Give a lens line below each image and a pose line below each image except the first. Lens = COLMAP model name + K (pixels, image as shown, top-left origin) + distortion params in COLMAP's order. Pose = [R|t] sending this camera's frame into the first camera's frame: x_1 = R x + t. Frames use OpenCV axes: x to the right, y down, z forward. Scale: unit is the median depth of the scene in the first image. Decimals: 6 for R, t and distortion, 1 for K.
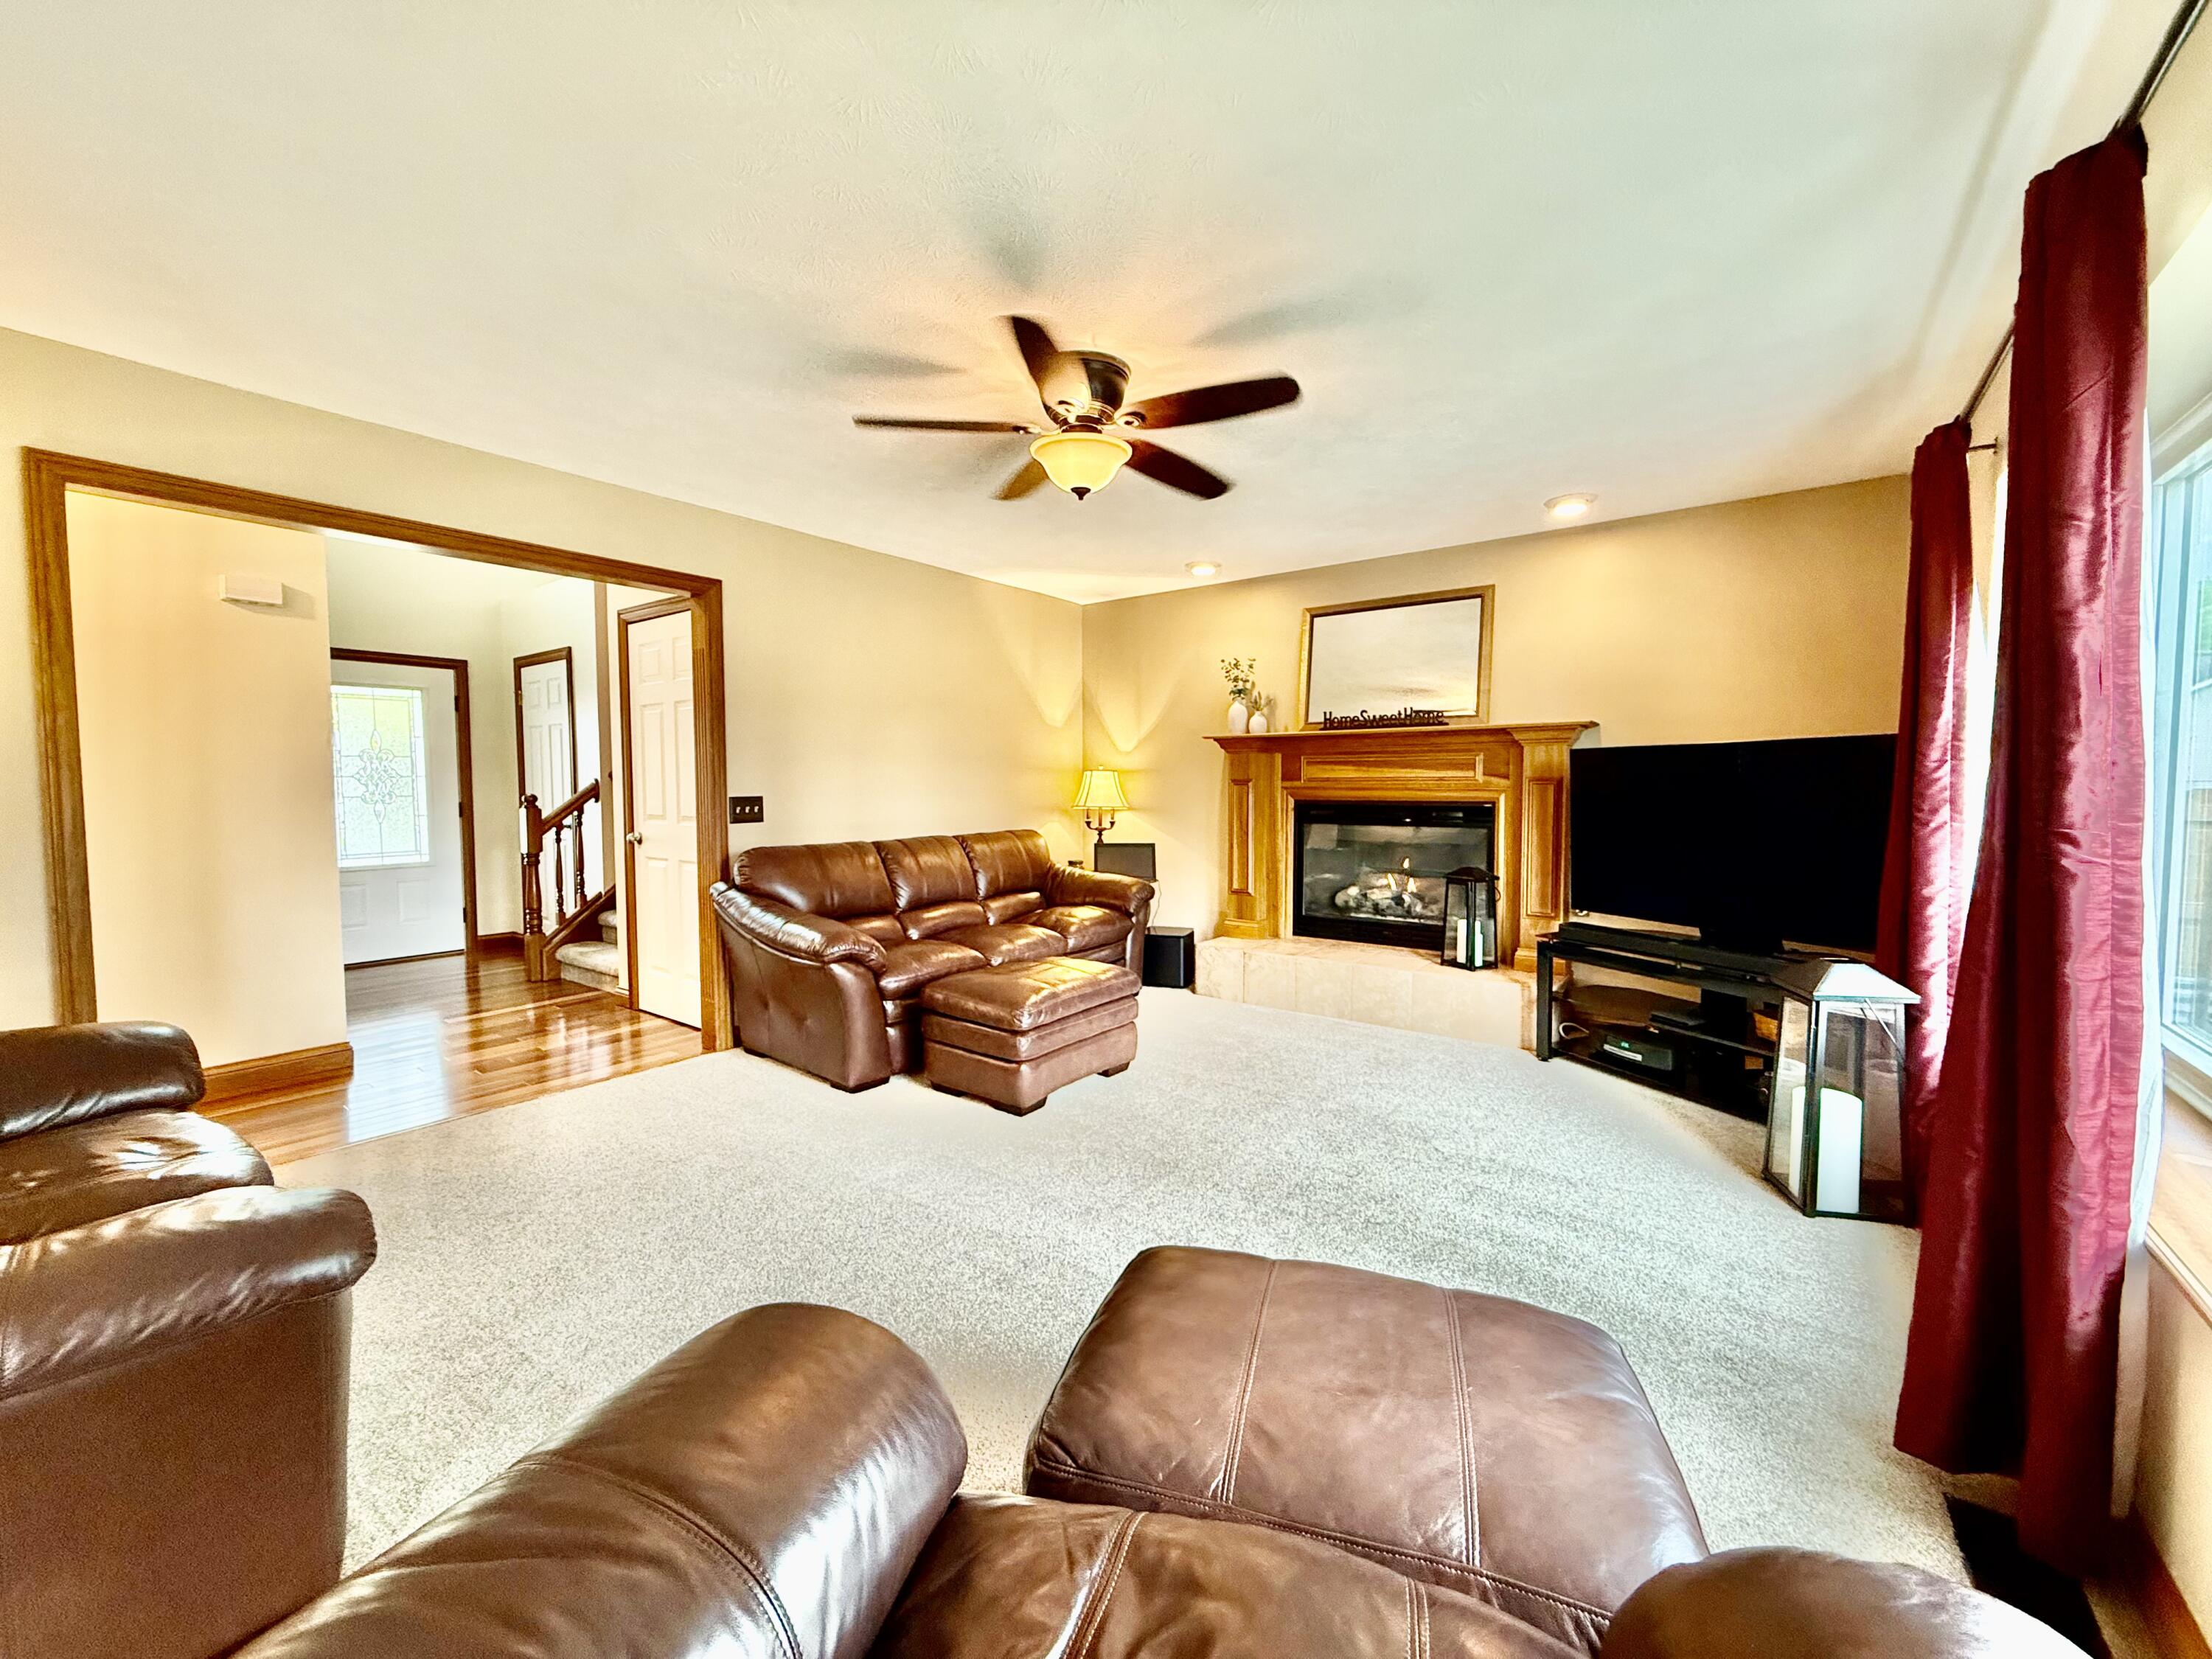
lens RADIAL K [[882.8, 0, 1106.0], [0, 882.8, 829.5], [0, 0, 1]] dist [0.006926, 0.000279]
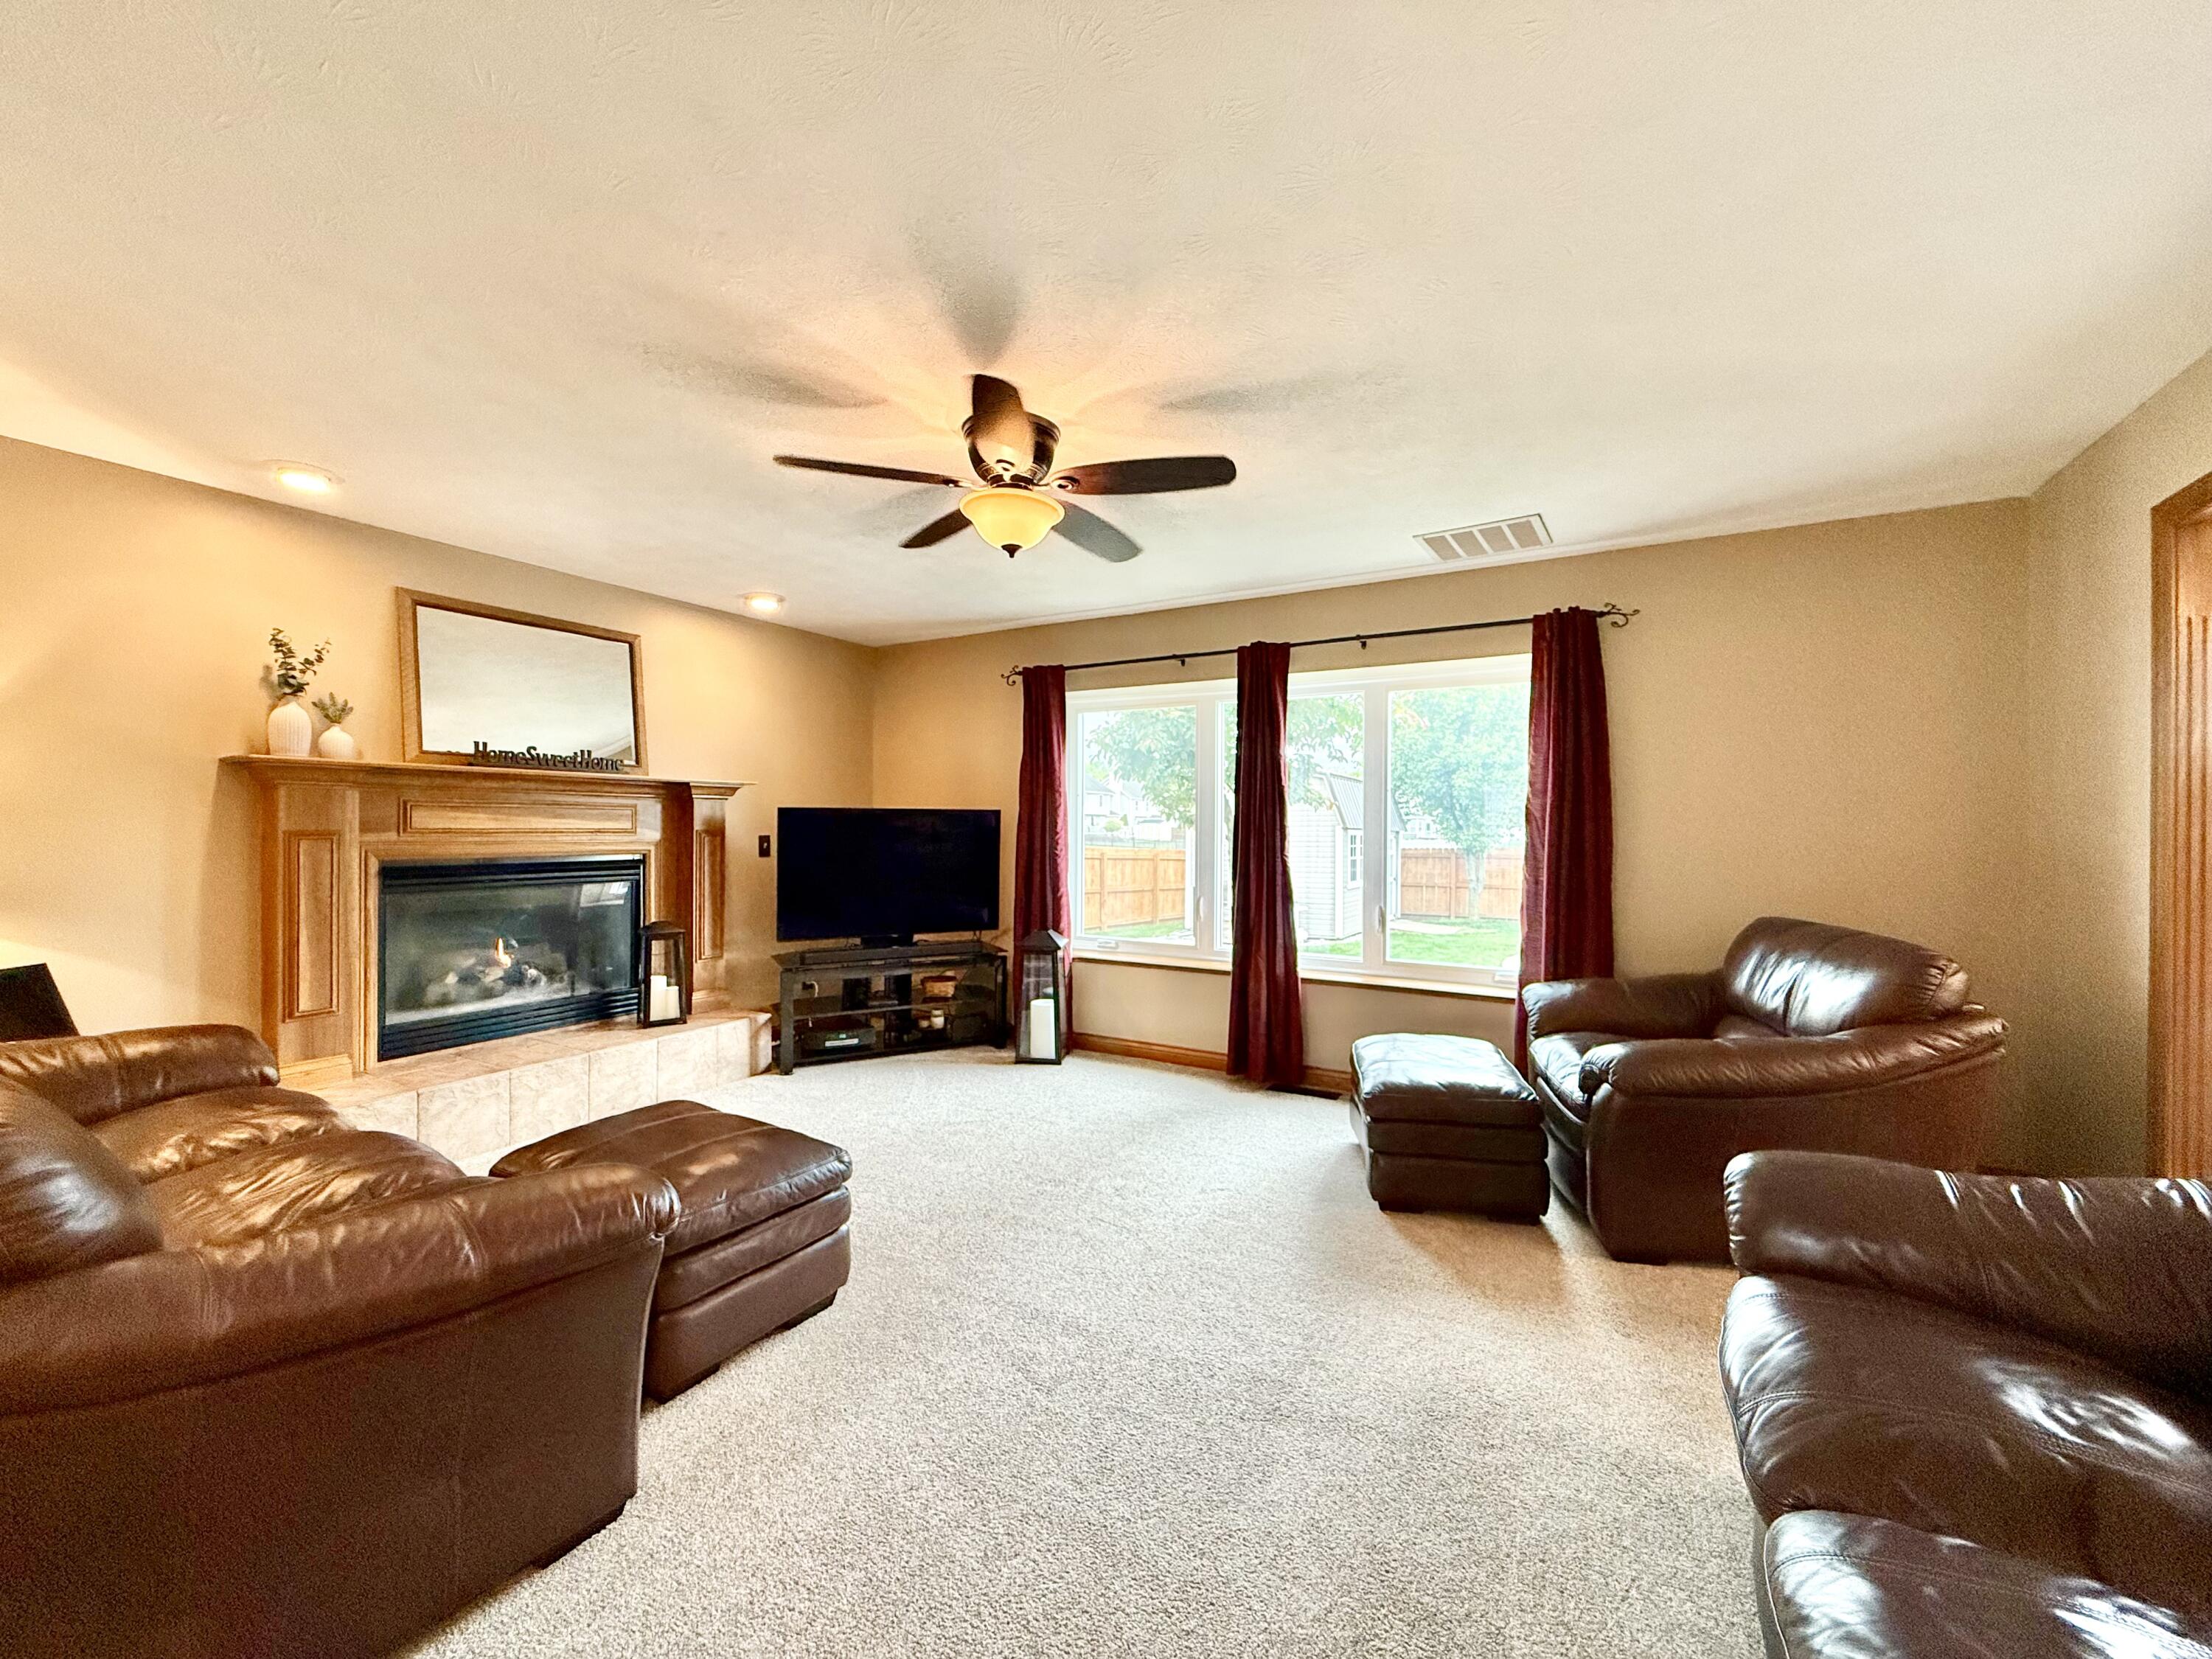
lens RADIAL K [[882.8, 0, 1106.0], [0, 882.8, 829.5], [0, 0, 1]] dist [0.006926, 0.000279]
pose [[-0.114427, -0.001865, 0.993430, -0.656823], [0.045219, 0.998952, 0.007084, -0.045992], [-0.992402, 0.045733, -0.114223, 0.656652]]
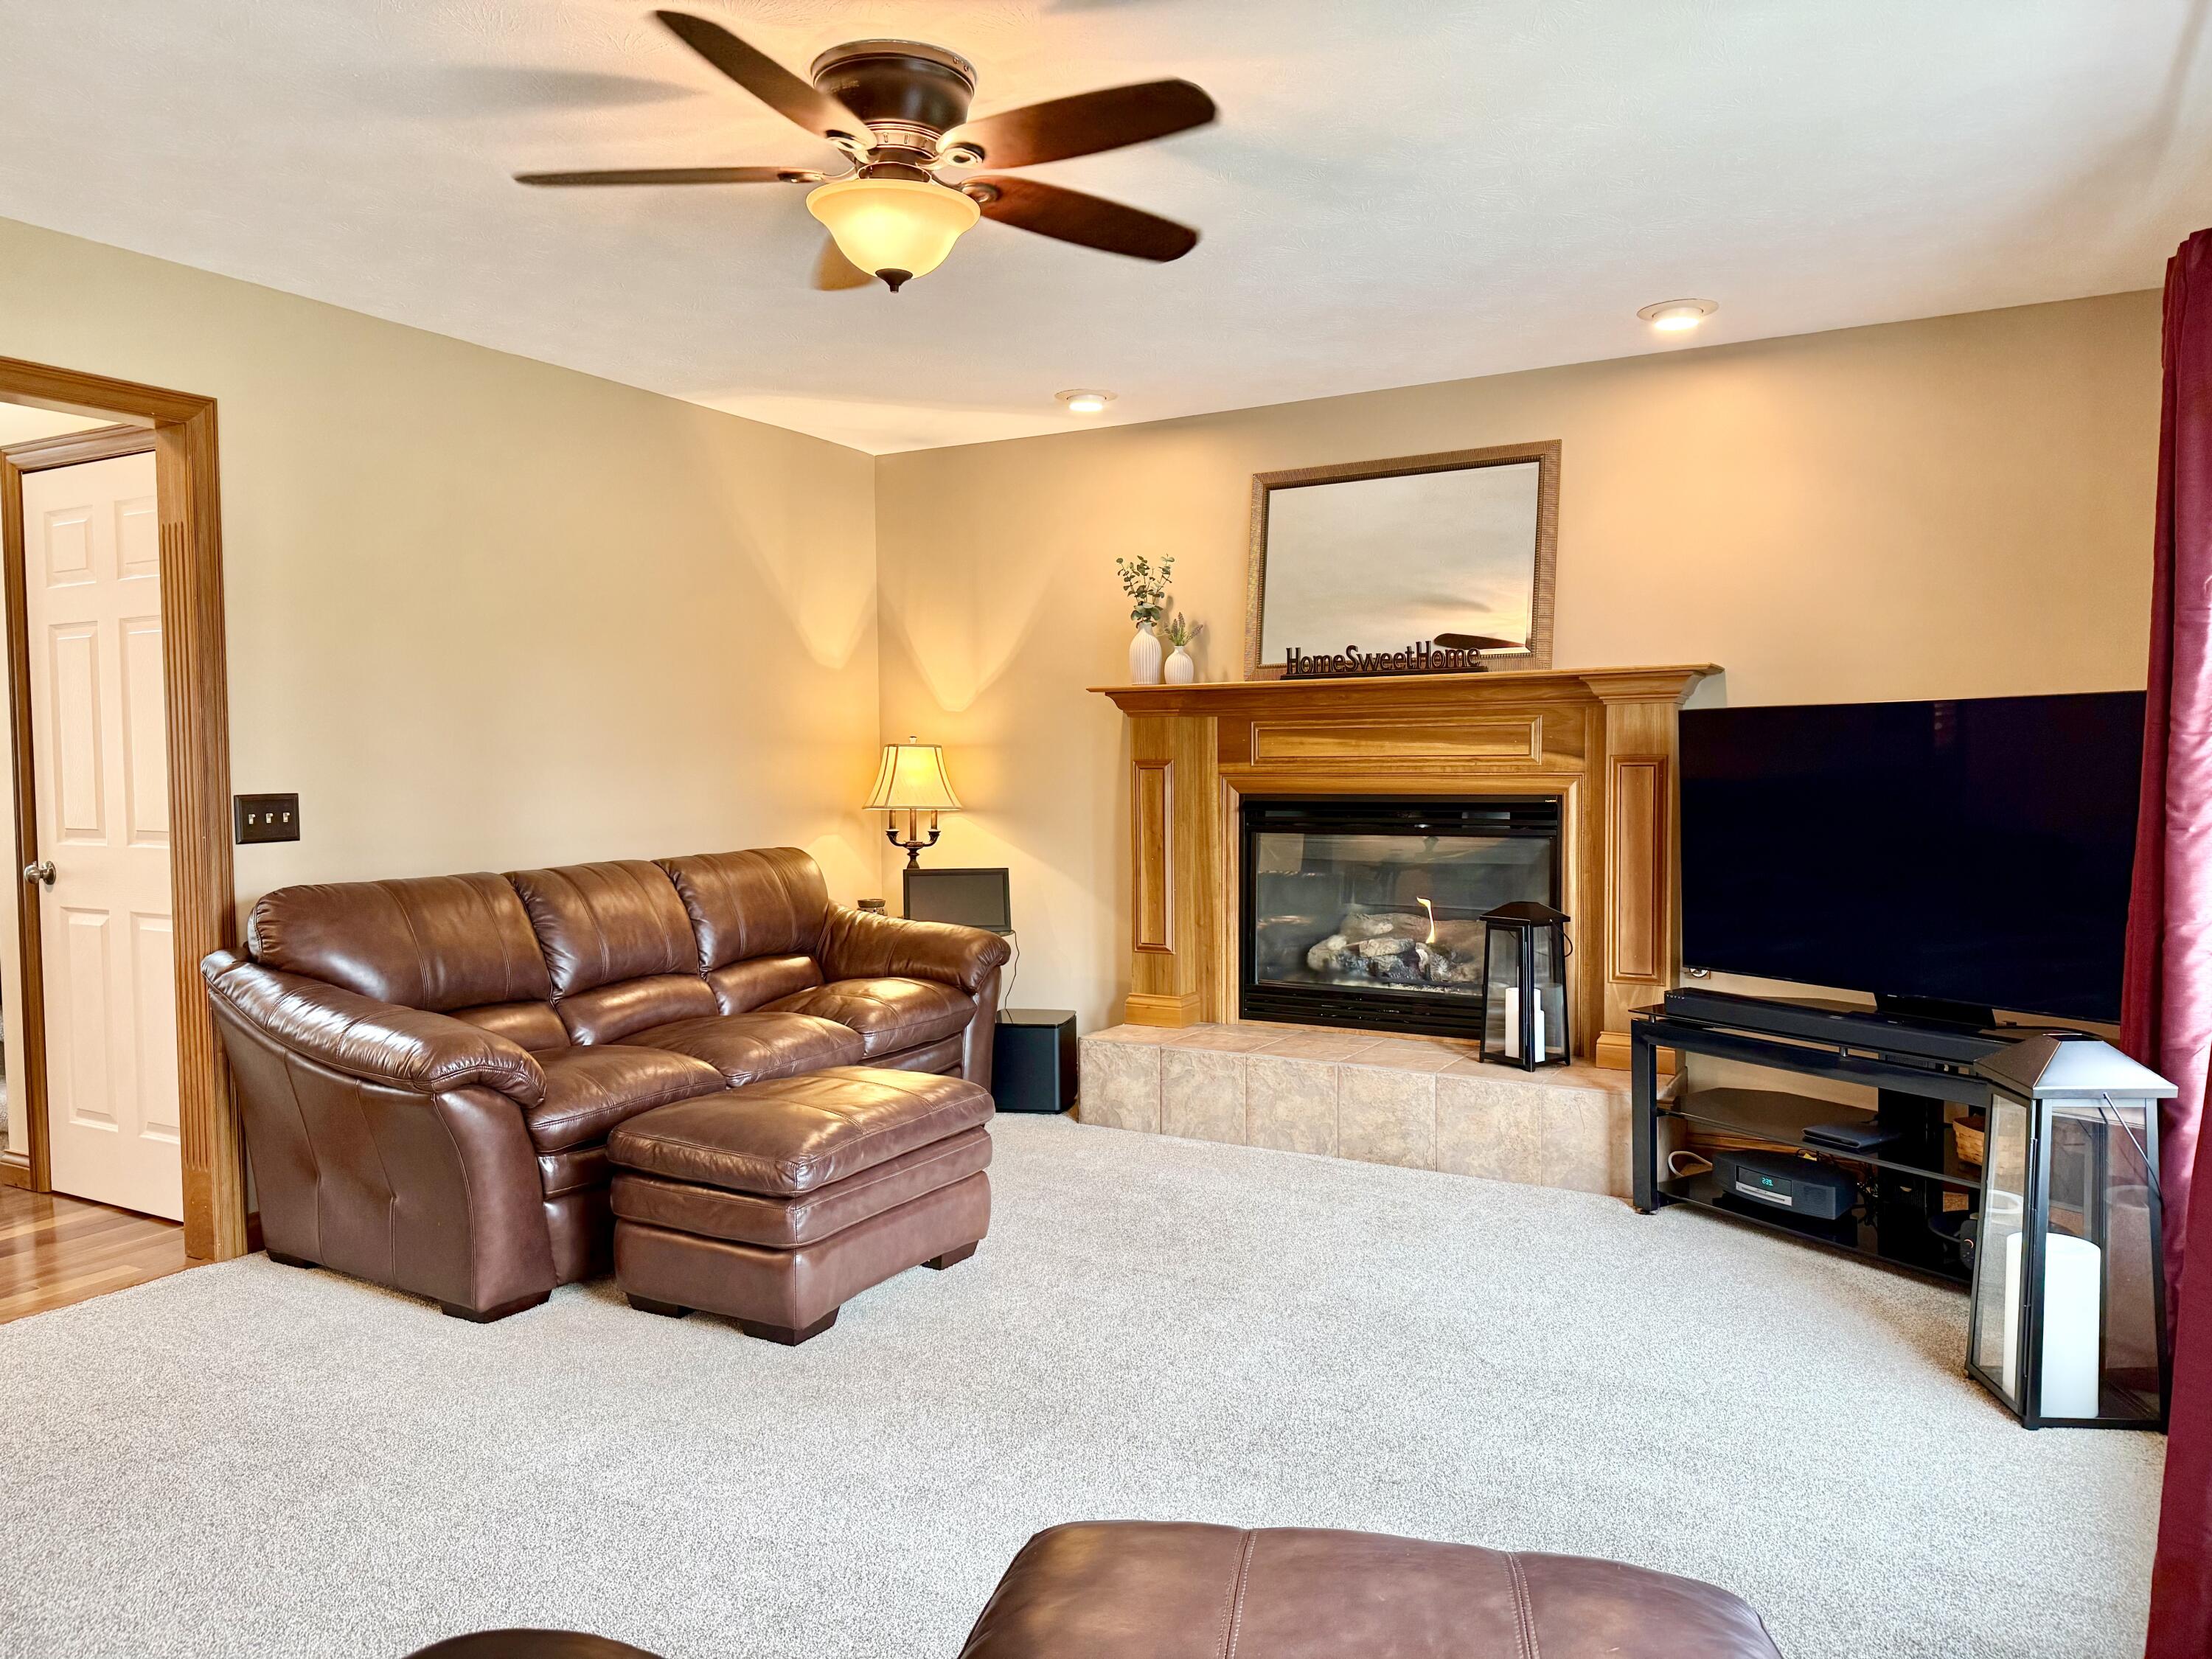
lens RADIAL K [[1551.5, 0, 1106.0], [0, 1551.5, 829.5], [0, 0, 1]] dist [0.107328, -0.124427]
pose [[0.991268, -0.009806, 0.131494, -0.019925], [0.010730, 0.999922, -0.006324, -0.003799], [-0.131422, 0.007680, 0.991297, -0.042686]]
